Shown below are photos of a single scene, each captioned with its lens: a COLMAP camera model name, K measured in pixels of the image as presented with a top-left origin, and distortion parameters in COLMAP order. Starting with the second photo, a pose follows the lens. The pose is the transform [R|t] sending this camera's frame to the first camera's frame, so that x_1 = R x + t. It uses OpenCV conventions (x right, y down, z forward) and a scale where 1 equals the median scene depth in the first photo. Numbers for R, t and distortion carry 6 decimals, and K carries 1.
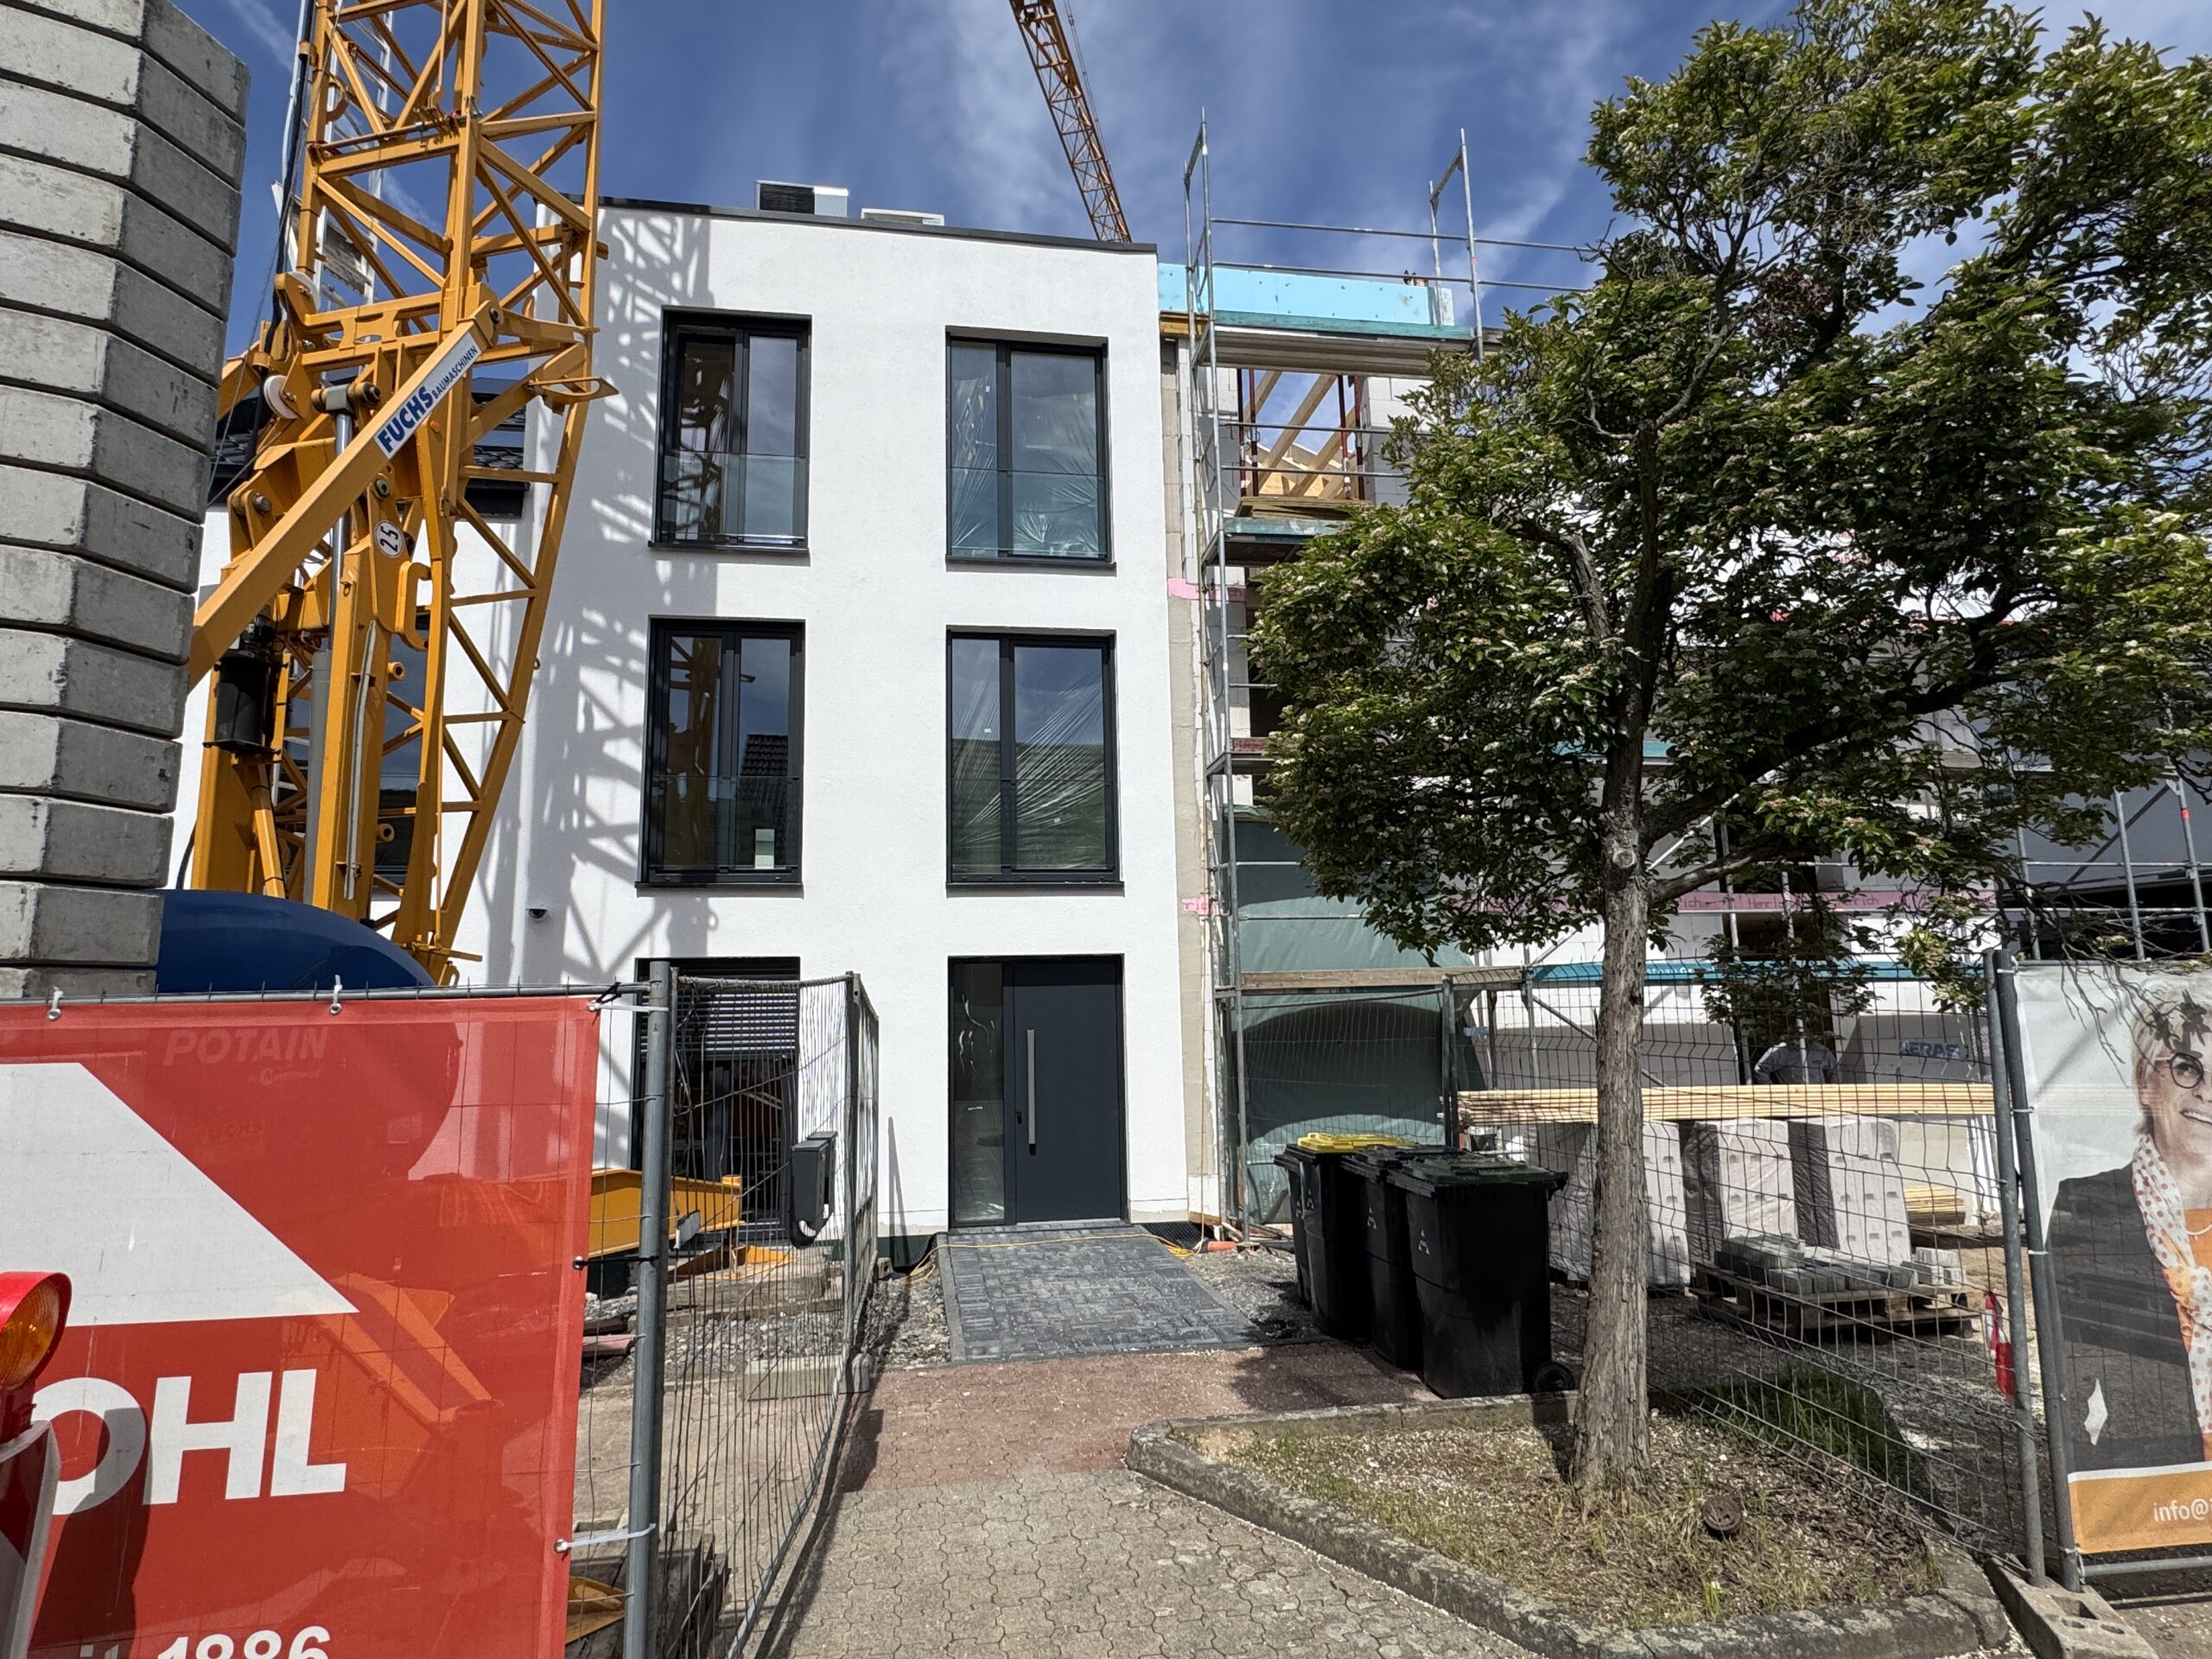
lens RADIAL K [[1155.7, 0, 1106.0], [0, 1155.7, 824.5], [0, 0, 1]] dist [-0.000918, 0.000107]
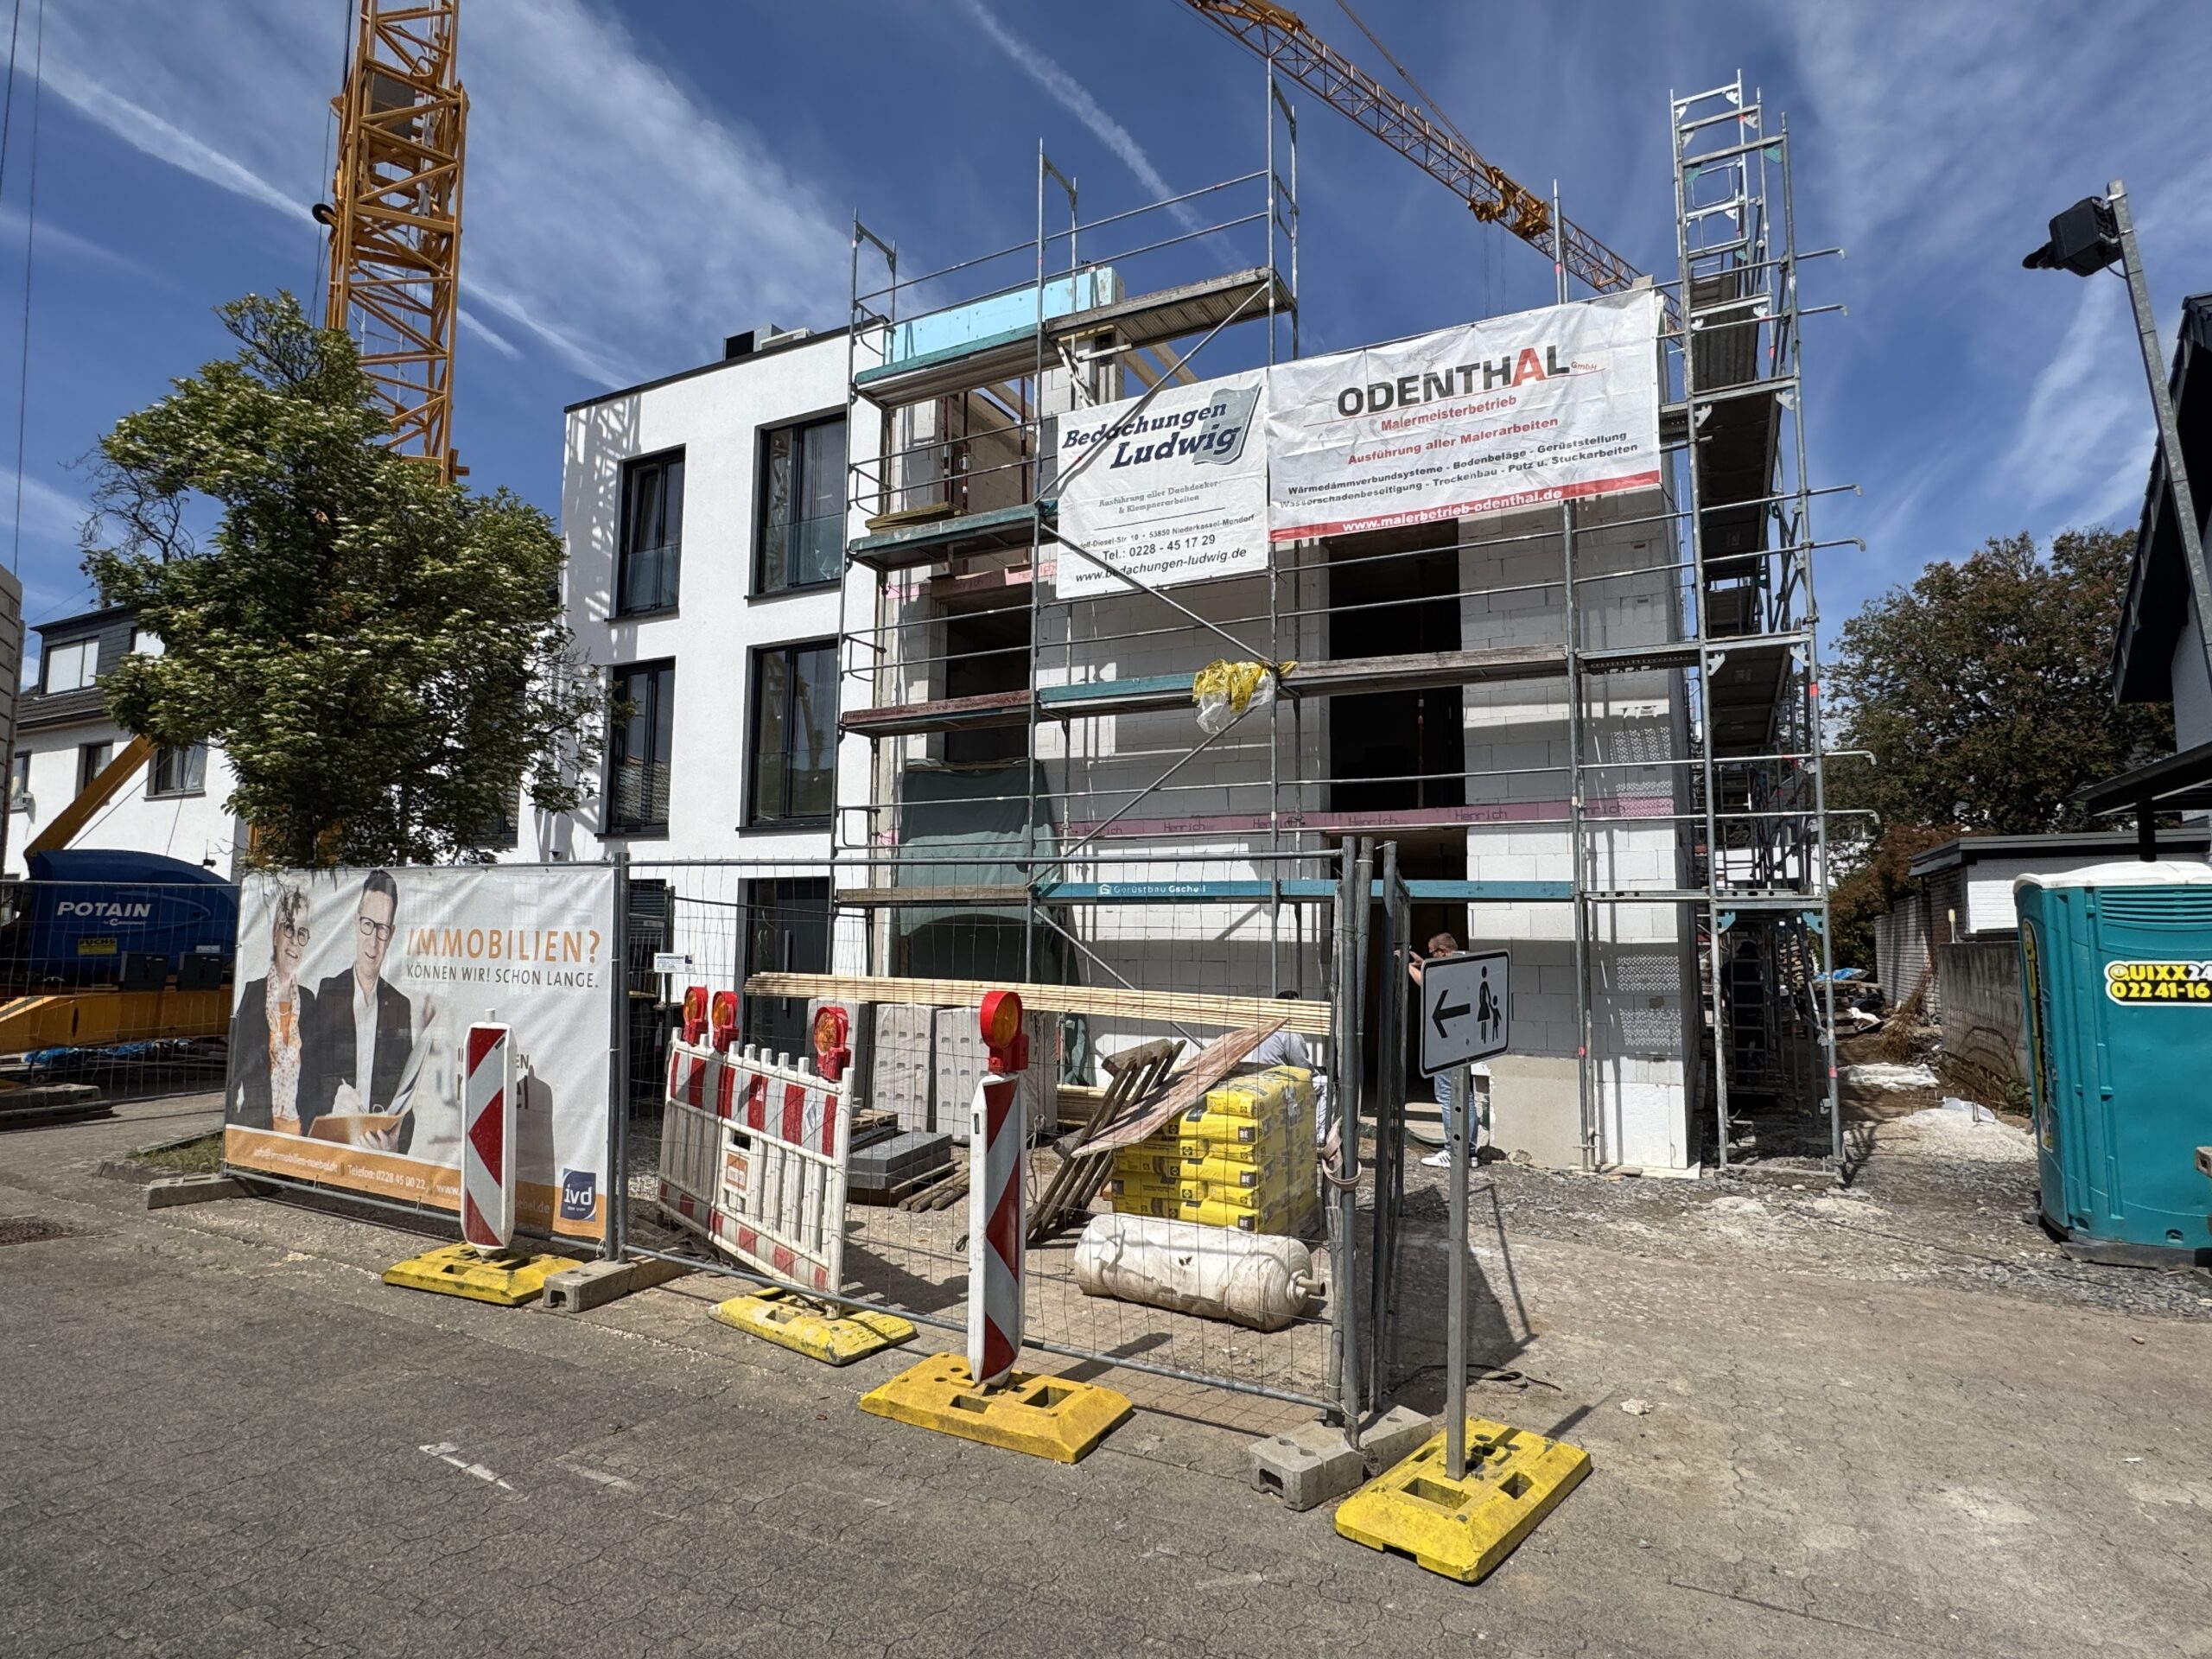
lens RADIAL K [[1155.7, 0, 1110.4], [0, 1155.7, 824.1], [0, 0, 1]] dist [-0.000918, 0.000107]
pose [[0.809817, -0.032007, -0.585809, 1.038422], [0.065545, 0.997195, 0.036125, 0.022725], [0.583010, -0.067652, 0.809644, 0.097415]]
